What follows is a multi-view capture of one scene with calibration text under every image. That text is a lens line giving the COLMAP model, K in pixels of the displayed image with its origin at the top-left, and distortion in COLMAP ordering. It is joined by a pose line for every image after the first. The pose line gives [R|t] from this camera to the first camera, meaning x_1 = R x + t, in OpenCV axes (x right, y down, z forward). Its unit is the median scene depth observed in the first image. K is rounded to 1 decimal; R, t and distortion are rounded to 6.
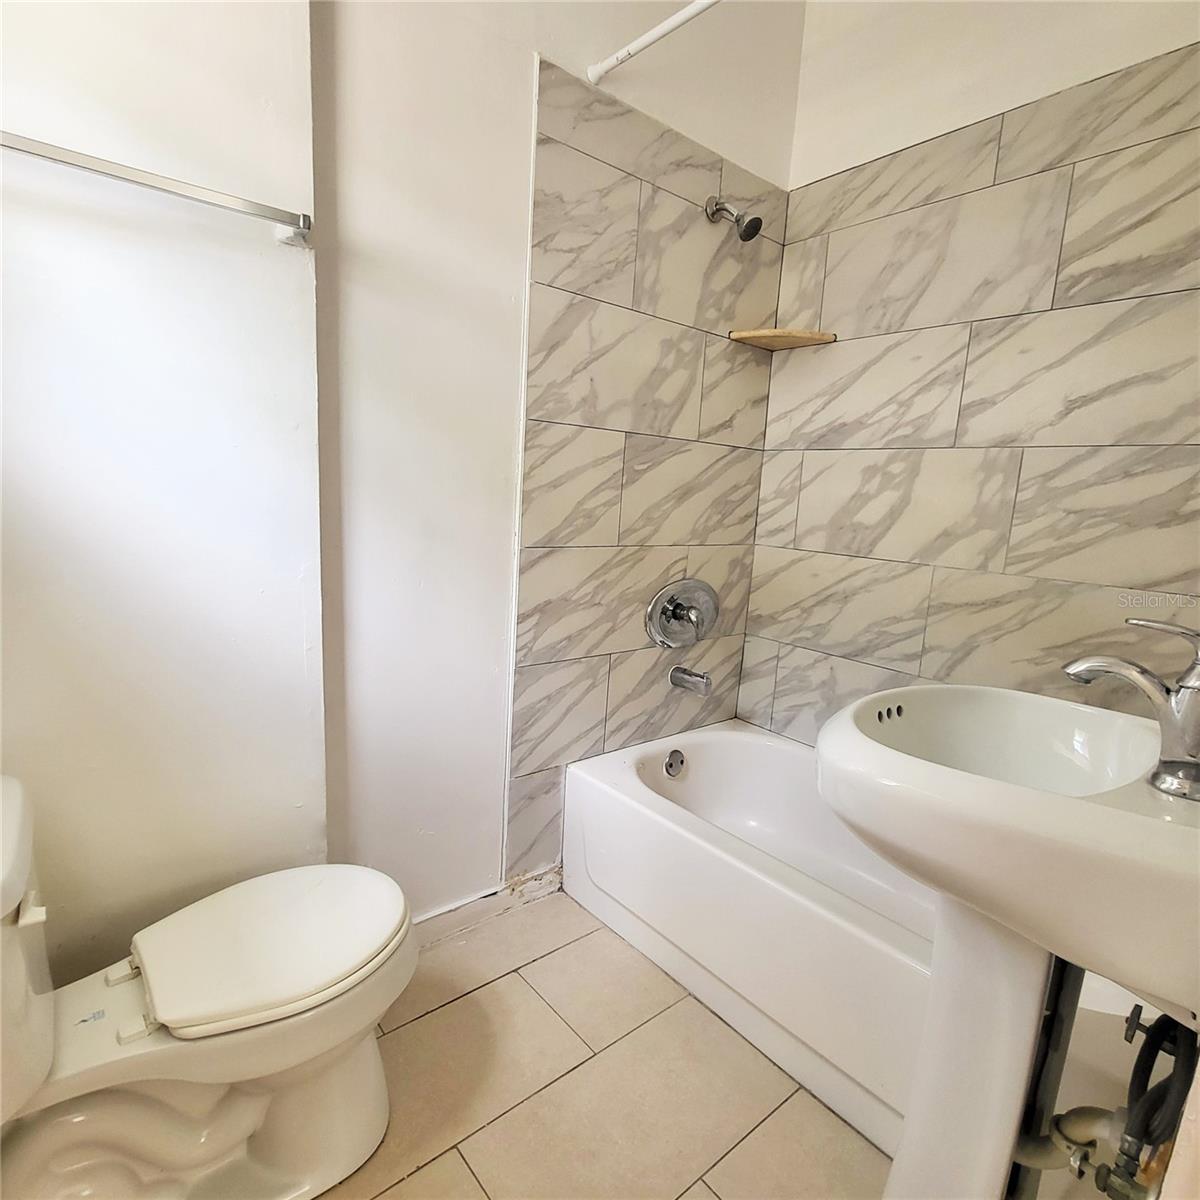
lens RADIAL K [[668.5, 0, 597.6], [0, 668.5, 623.1], [0, 0, 1]] dist [0.000608, -0.000940]
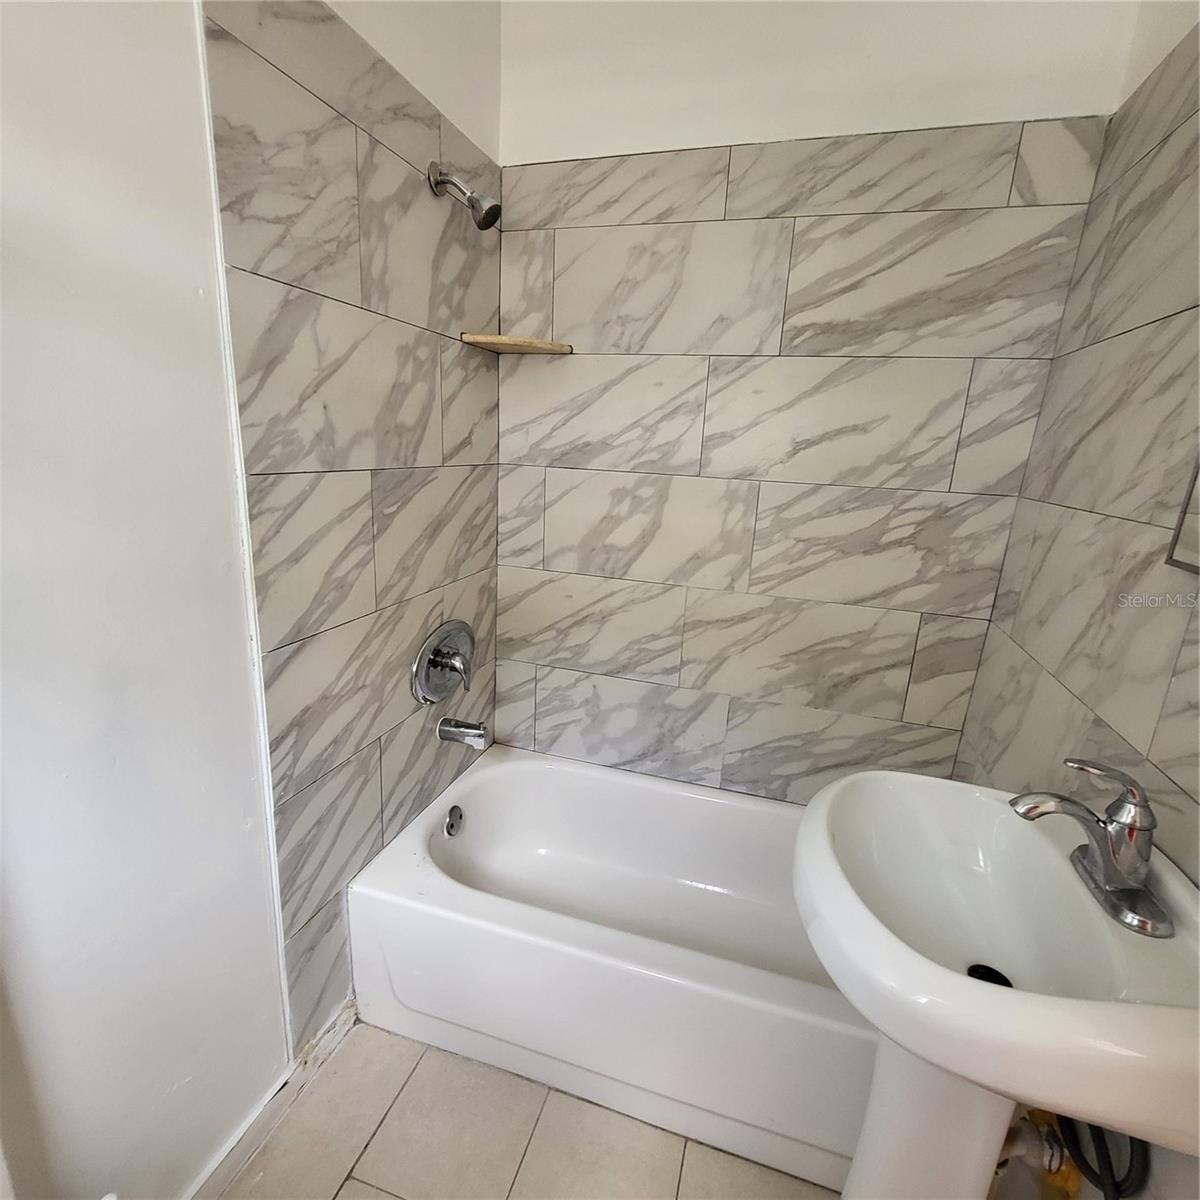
lens RADIAL K [[632.9, 0, 598.8], [0, 632.9, 621.2], [0, 0, 1]] dist [0.002171, -0.000749]
pose [[0.839155, -0.160171, 0.519774, -0.150634], [0.101030, 0.984927, 0.140402, -0.194817], [-0.534427, -0.065306, 0.842688, 0.234519]]
